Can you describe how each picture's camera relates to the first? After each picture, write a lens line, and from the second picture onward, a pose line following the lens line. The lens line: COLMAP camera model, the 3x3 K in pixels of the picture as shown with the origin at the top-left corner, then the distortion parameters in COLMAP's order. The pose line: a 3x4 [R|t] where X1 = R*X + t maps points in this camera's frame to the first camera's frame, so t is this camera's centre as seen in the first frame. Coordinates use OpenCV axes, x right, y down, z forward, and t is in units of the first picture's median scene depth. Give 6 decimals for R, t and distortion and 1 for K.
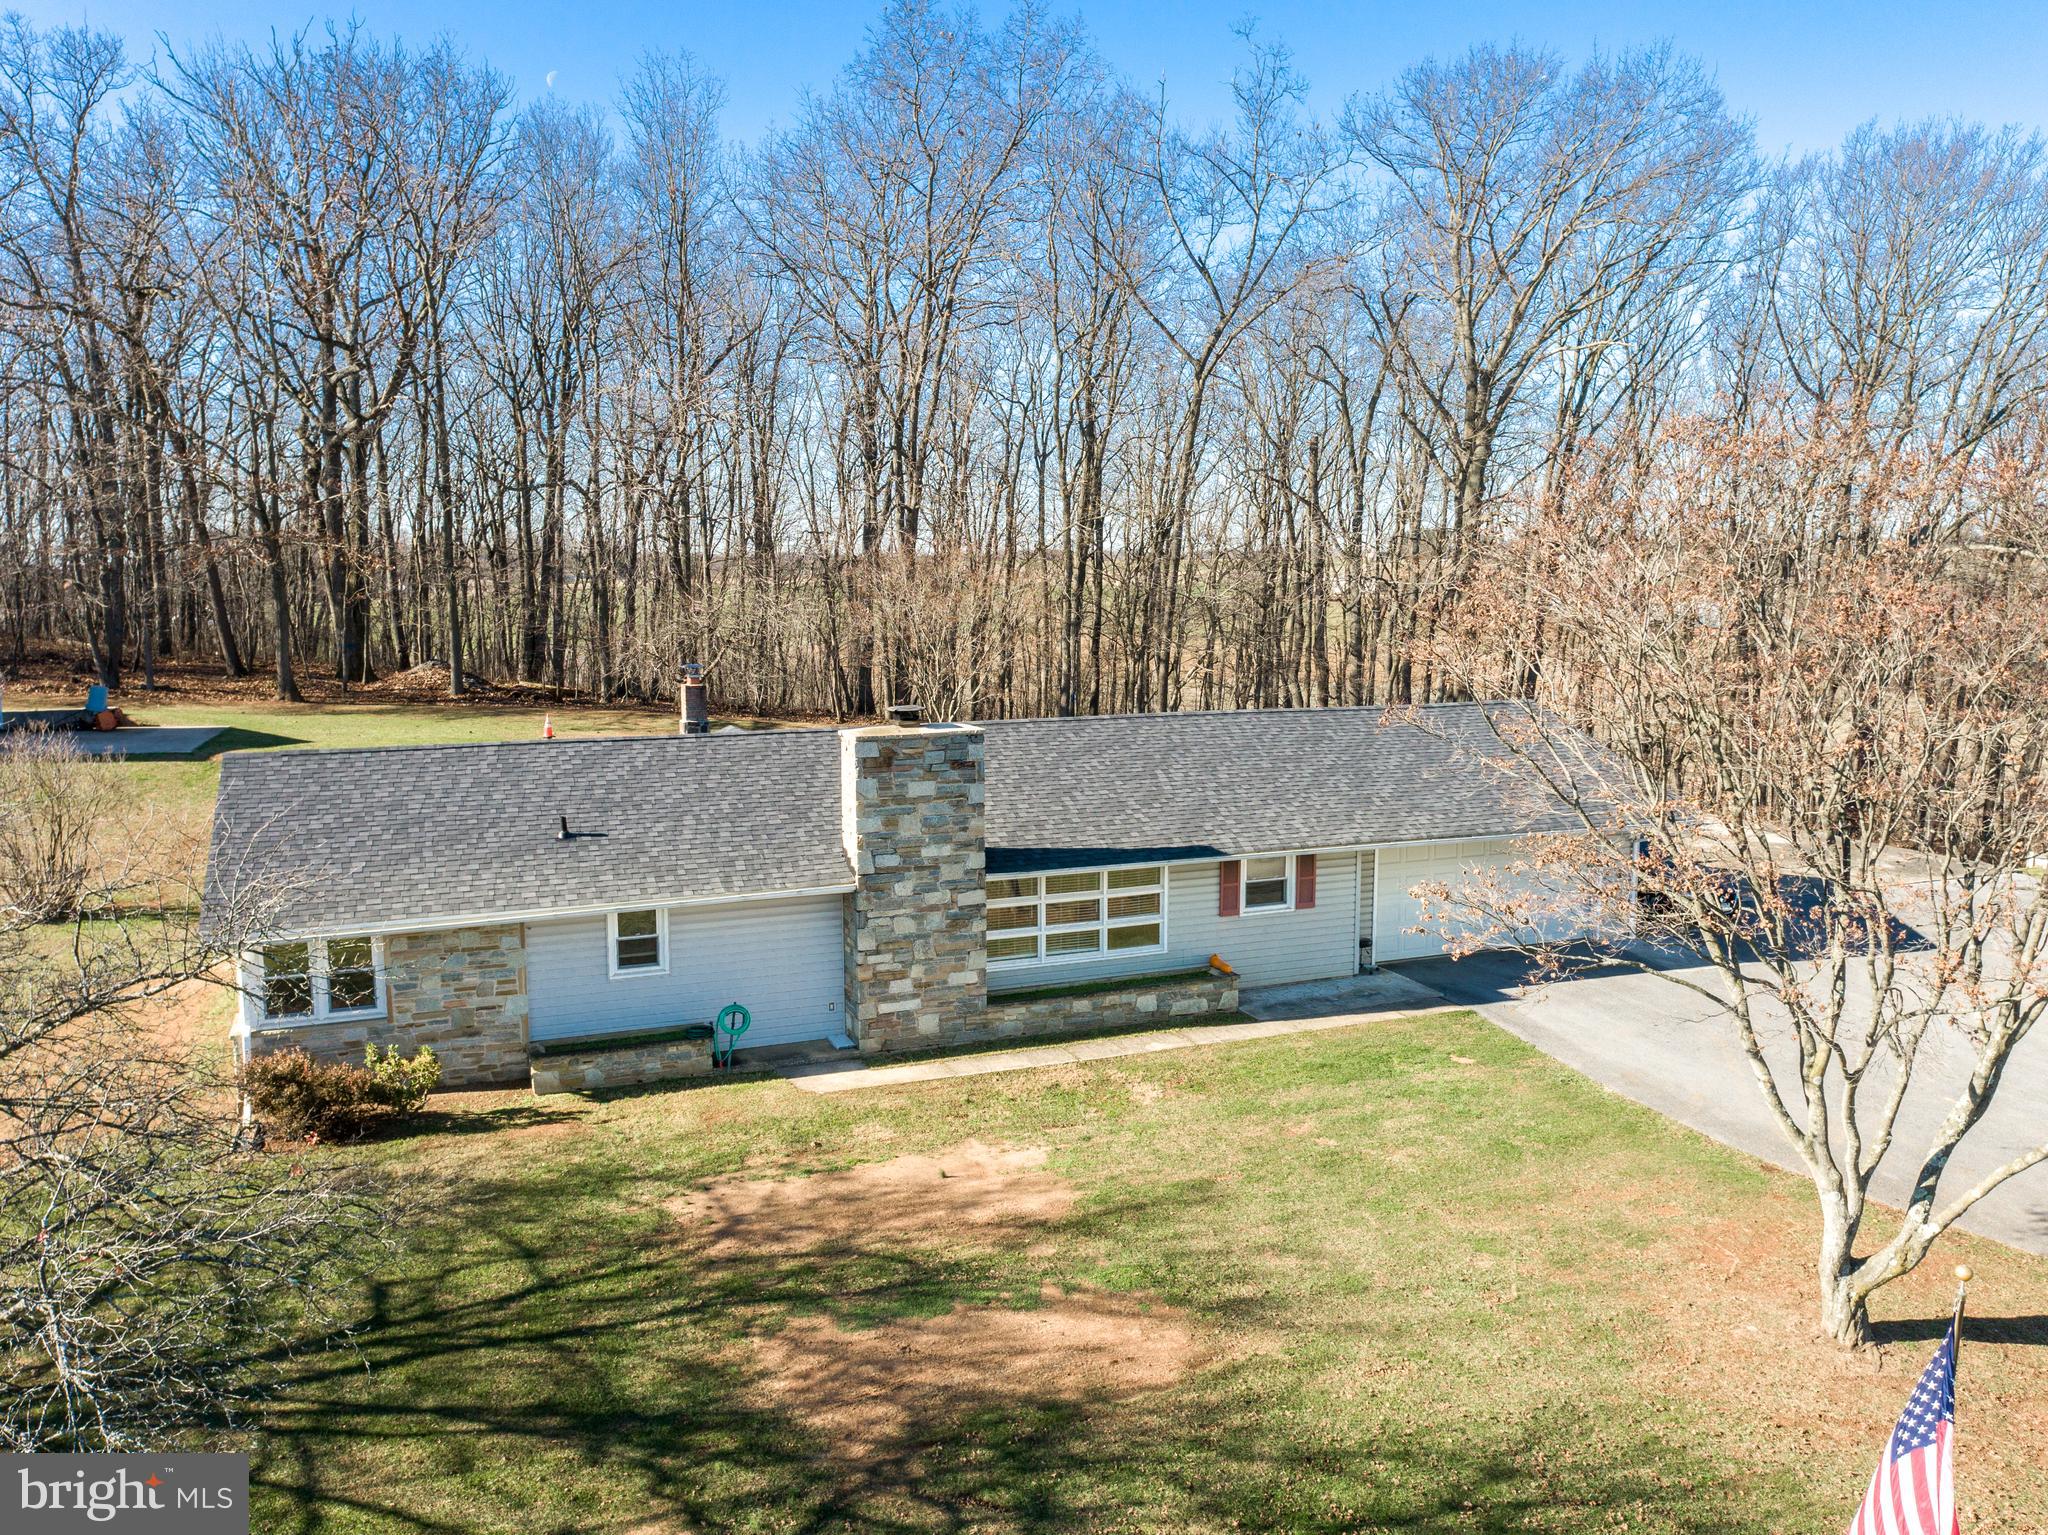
lens RADIAL K [[1560.9, 0, 1029.2], [0, 1560.9, 767.0], [0, 0, 1]] dist [-0.021448, 0.013742]
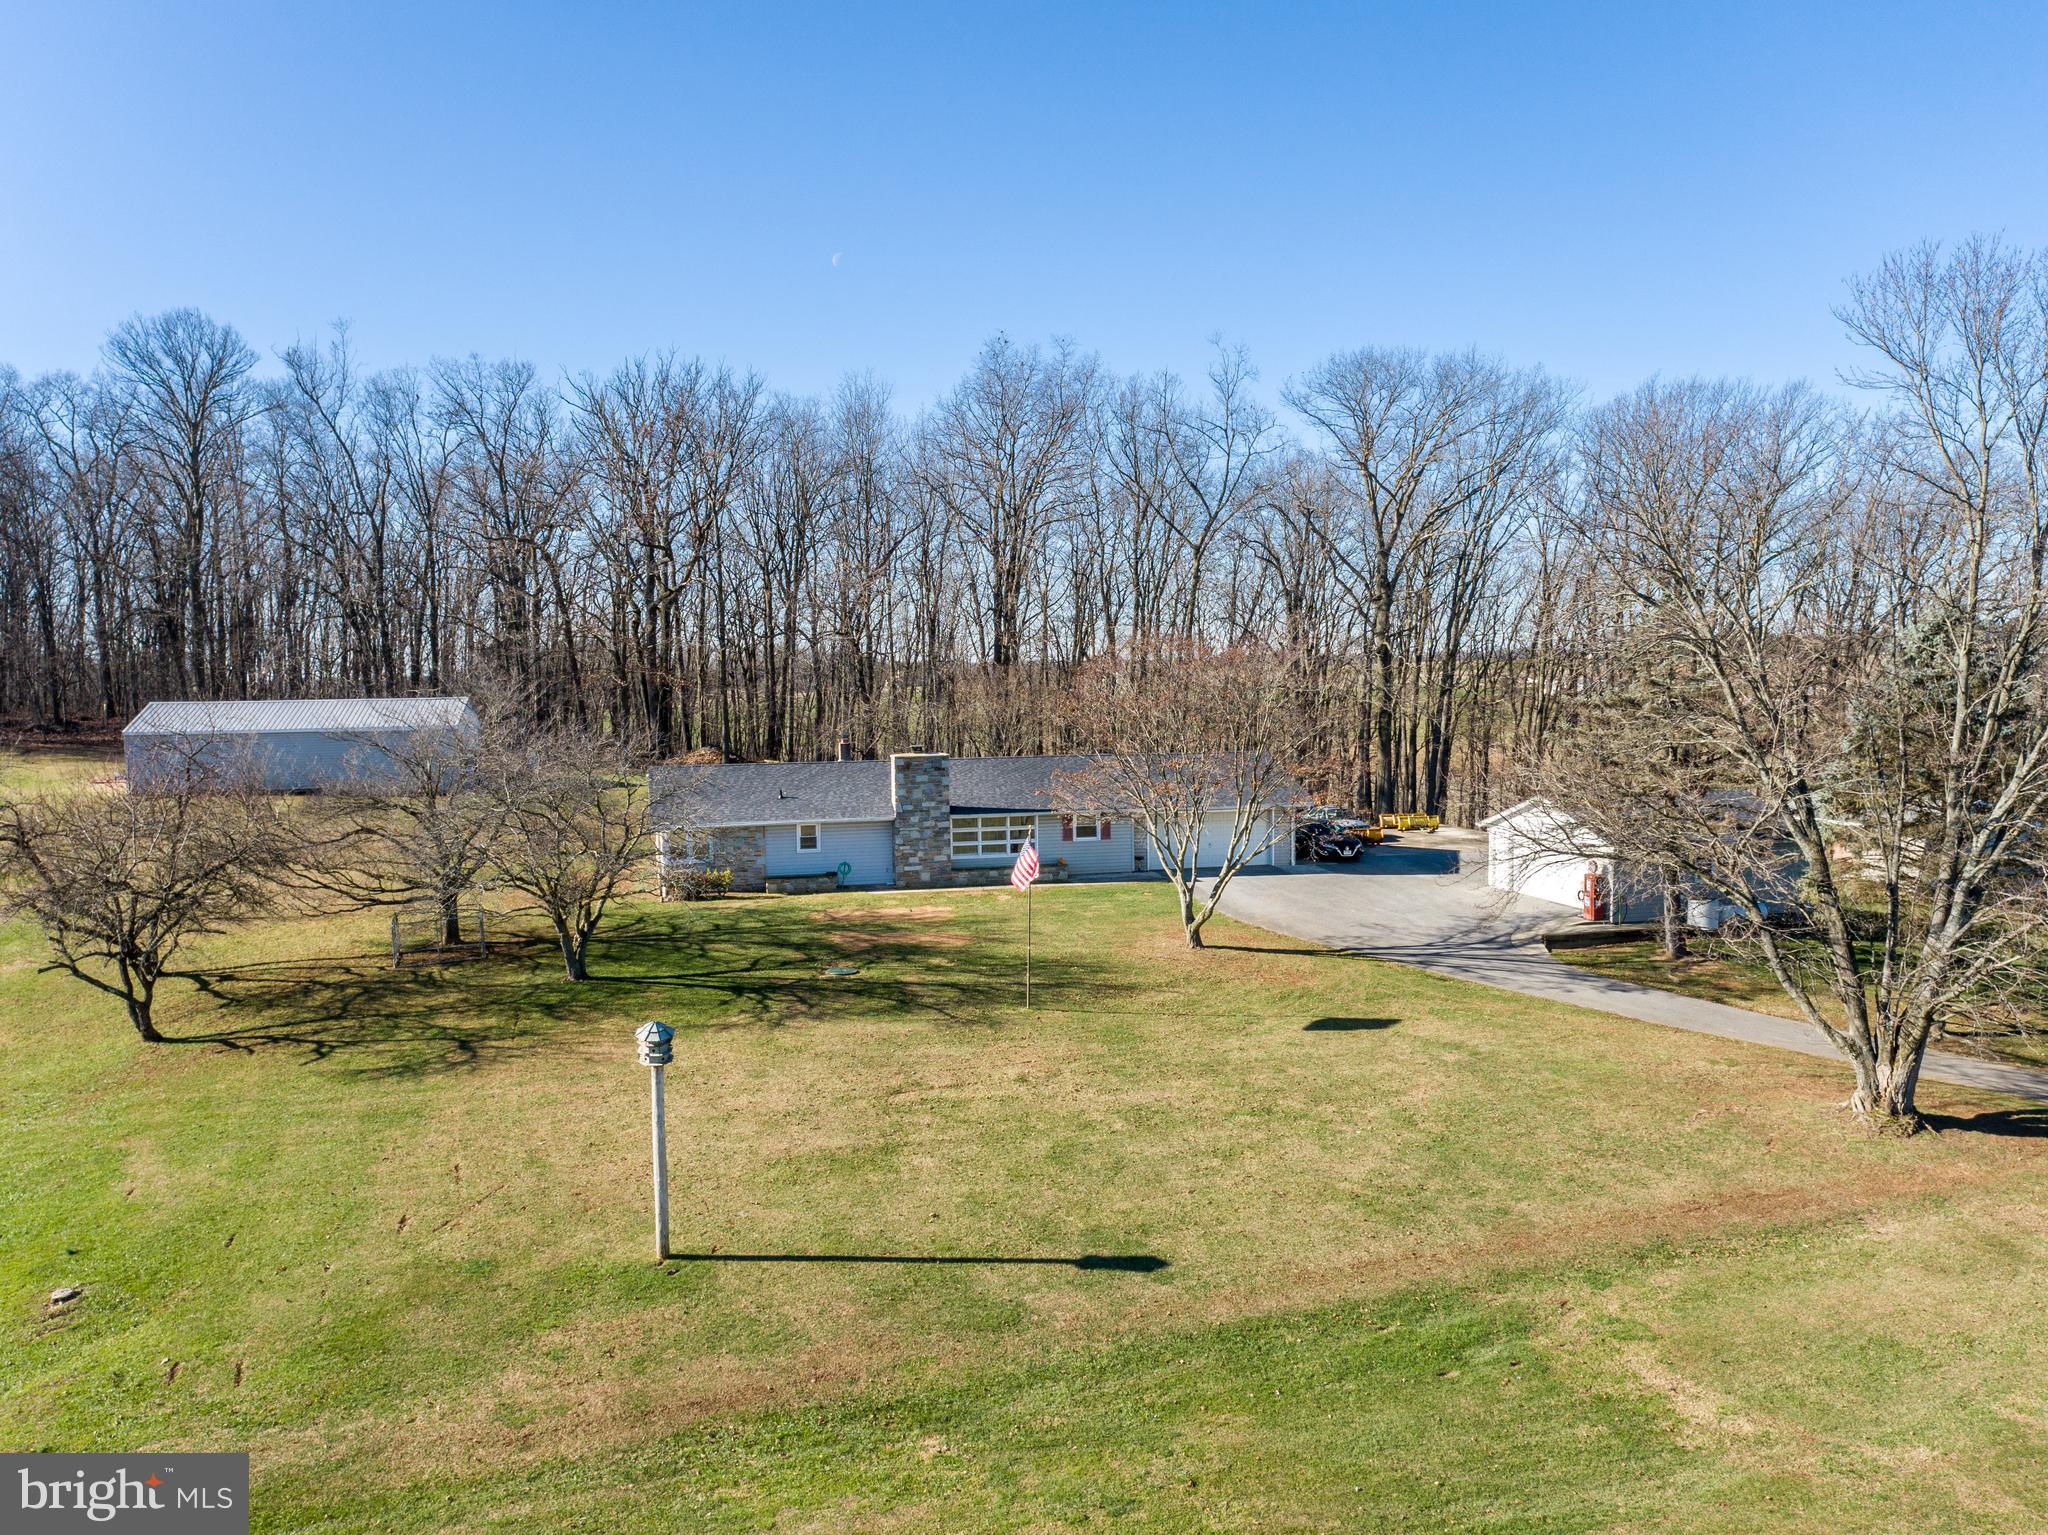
lens RADIAL K [[1560.9, 0, 1025.6], [0, 1560.9, 766.0], [0, 0, 1]] dist [-0.021448, 0.013742]
pose [[0.988869, -0.003095, -0.148755, 0.459336], [-0.007035, 0.997693, -0.067527, 0.160096], [0.148620, 0.067822, 0.986566, -1.404828]]
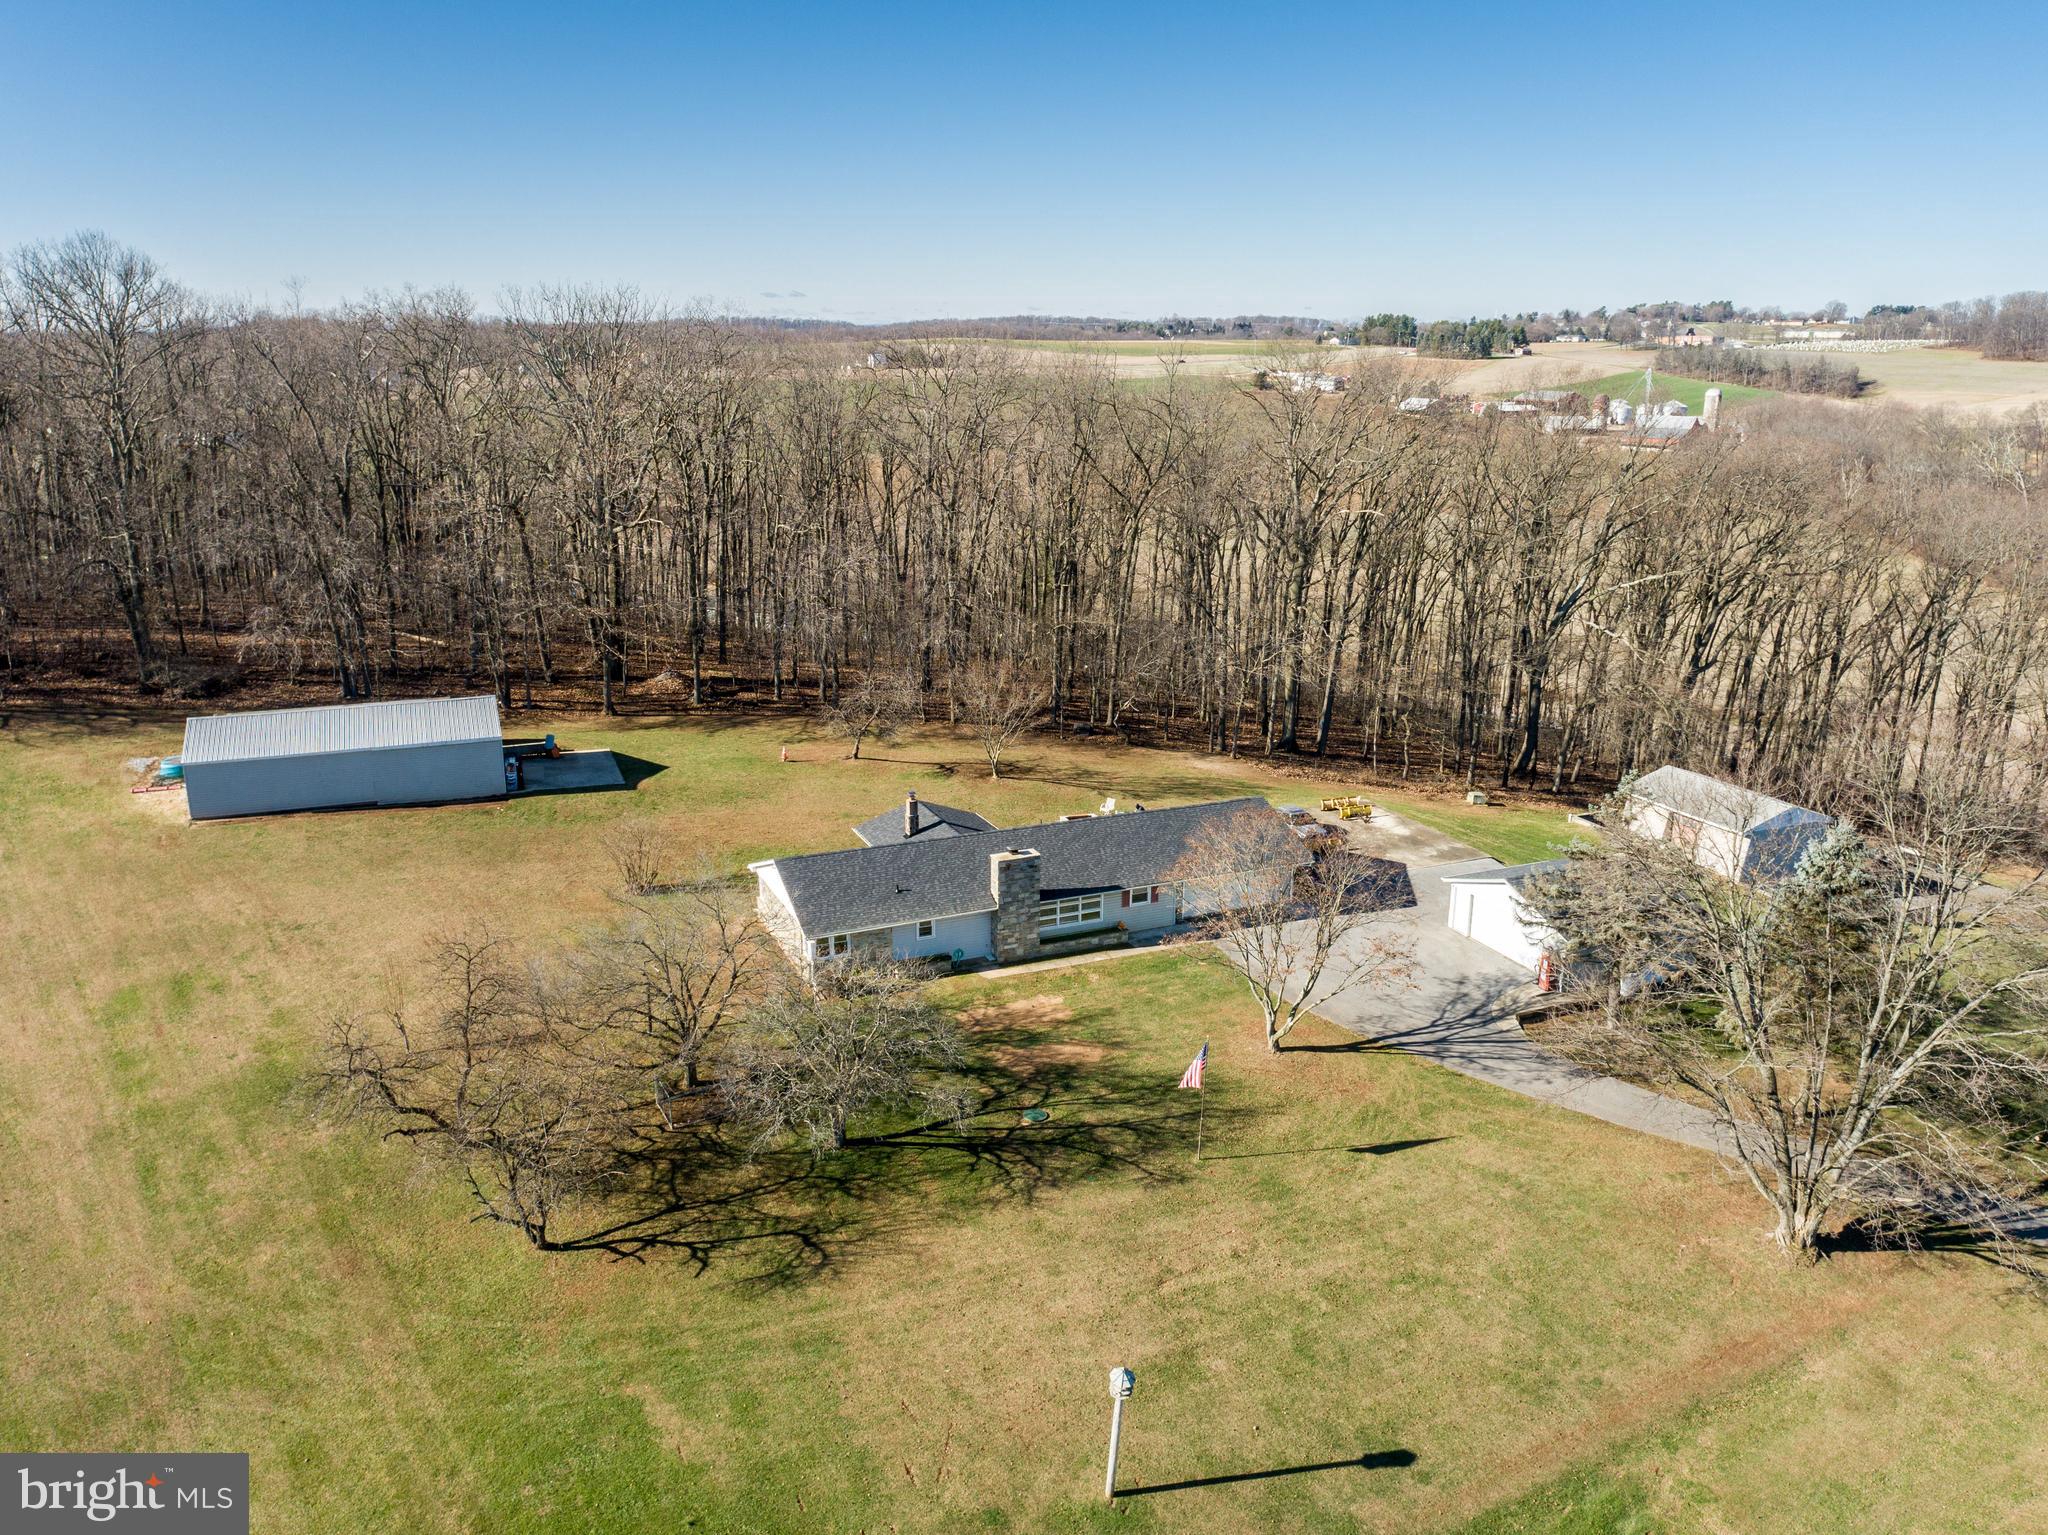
lens RADIAL K [[1560.9, 0, 1026.4], [0, 1560.9, 748.0], [0, 0, 1]] dist [-0.021448, 0.013742]
pose [[0.999803, 0.000011, 0.019852, -0.114621], [-0.002776, 0.990256, 0.139230, -0.641429], [-0.019657, -0.139258, 0.990061, -1.906011]]
